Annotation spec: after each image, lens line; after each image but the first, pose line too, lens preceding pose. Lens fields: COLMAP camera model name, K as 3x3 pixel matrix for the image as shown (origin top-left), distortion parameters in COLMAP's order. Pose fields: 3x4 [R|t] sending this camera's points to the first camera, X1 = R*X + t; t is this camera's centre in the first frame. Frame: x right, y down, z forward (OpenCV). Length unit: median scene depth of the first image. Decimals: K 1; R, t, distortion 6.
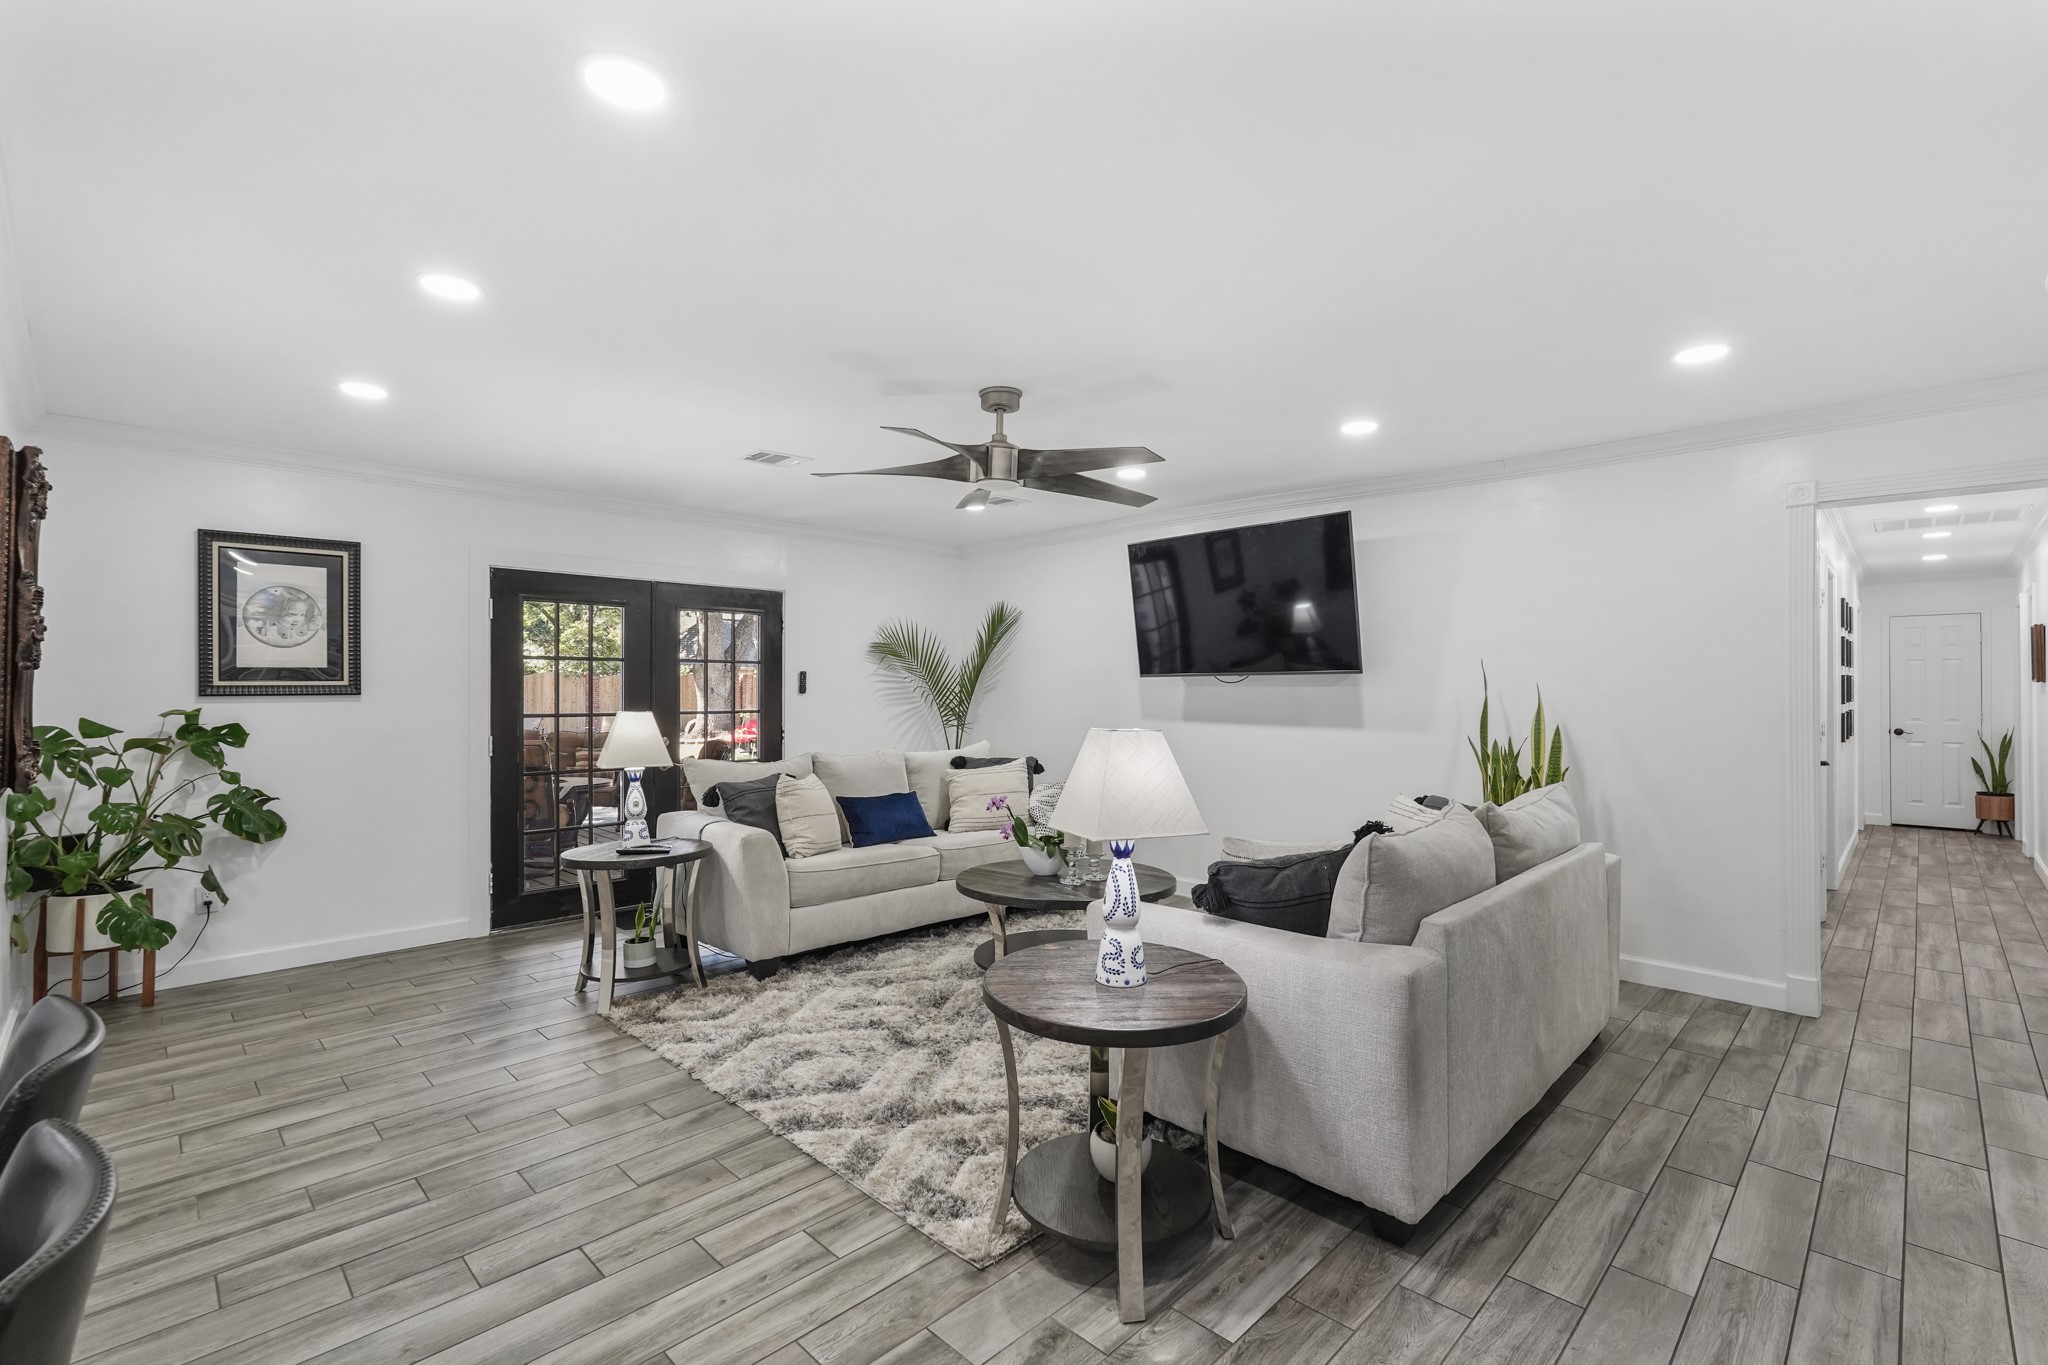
lens RADIAL K [[900.5, 0, 1031.4], [0, 900.5, 681.4], [0, 0, 1]] dist [-0.002587, -0.000103]
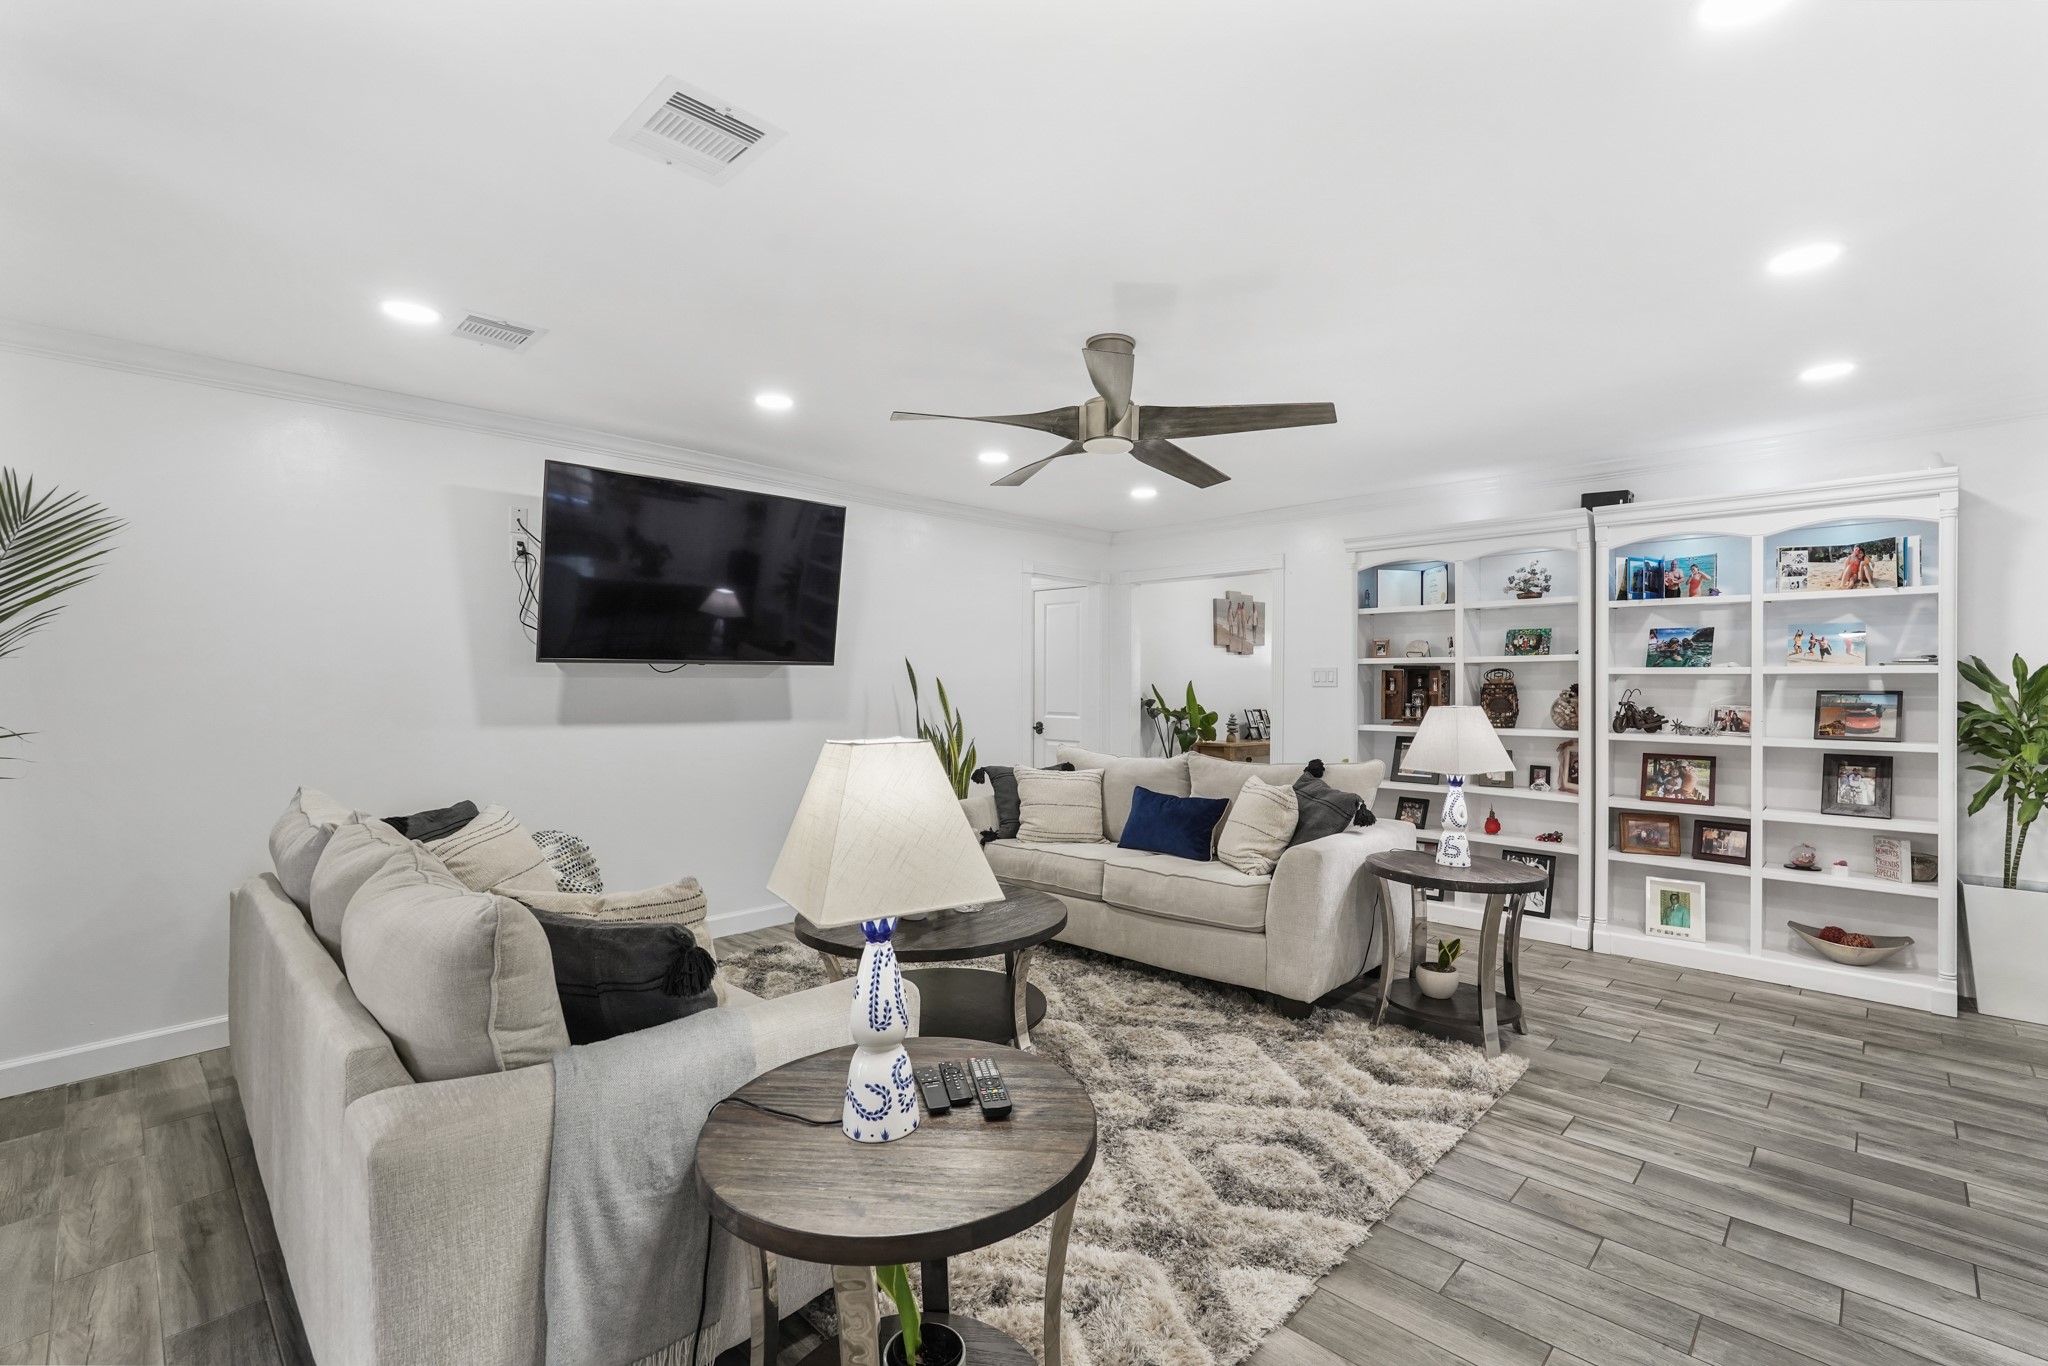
lens RADIAL K [[900.5, 0, 1031.1], [0, 900.5, 687.4], [0, 0, 1]] dist [-0.002587, -0.000103]
pose [[-0.007918, 0.001336, 0.999968, -1.262471], [-0.002860, 0.999995, -0.001359, 0.030847], [-0.999965, -0.002871, -0.007914, 1.515410]]
